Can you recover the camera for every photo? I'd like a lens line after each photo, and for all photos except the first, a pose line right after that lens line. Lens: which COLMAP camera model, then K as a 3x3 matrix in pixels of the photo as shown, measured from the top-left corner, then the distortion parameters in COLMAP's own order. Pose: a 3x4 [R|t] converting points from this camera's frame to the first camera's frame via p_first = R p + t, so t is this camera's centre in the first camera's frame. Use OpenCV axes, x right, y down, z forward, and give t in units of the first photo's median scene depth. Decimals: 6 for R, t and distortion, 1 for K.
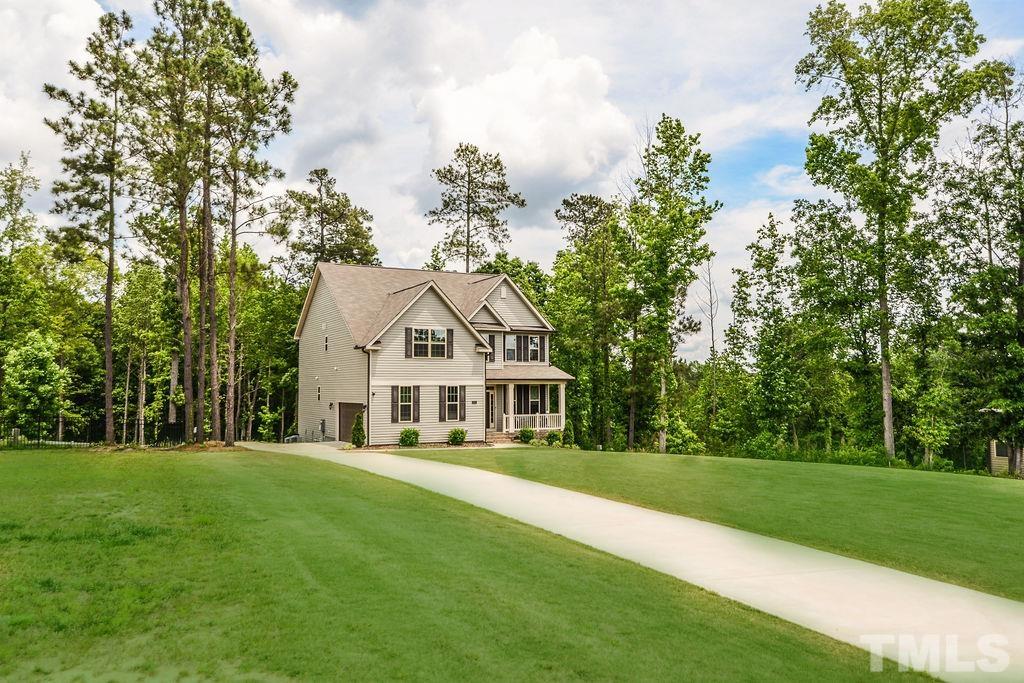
lens RADIAL K [[772.7, 0, 515.9], [0, 772.7, 344.2], [0, 0, 1]] dist [-0.011878, -0.006773]
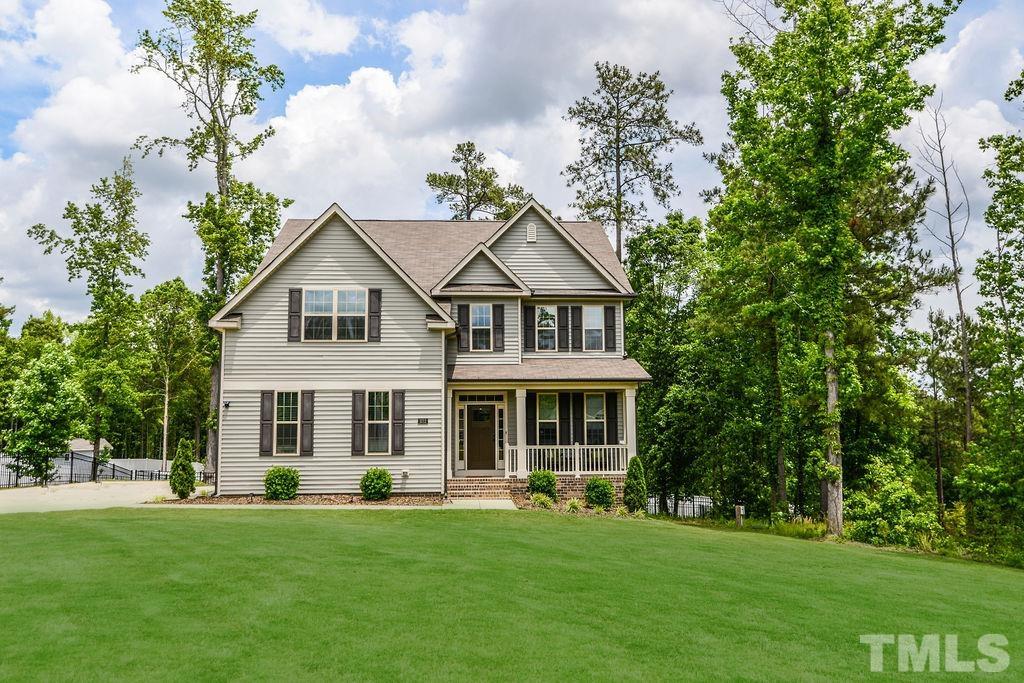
lens RADIAL K [[772.7, 0, 510.9], [0, 772.7, 343.1], [0, 0, 1]] dist [-0.011878, -0.006773]
pose [[0.903709, -0.045620, -0.425711, 0.231895], [0.026124, 0.998330, -0.051527, 0.049127], [0.427350, 0.035444, 0.903391, 0.524091]]
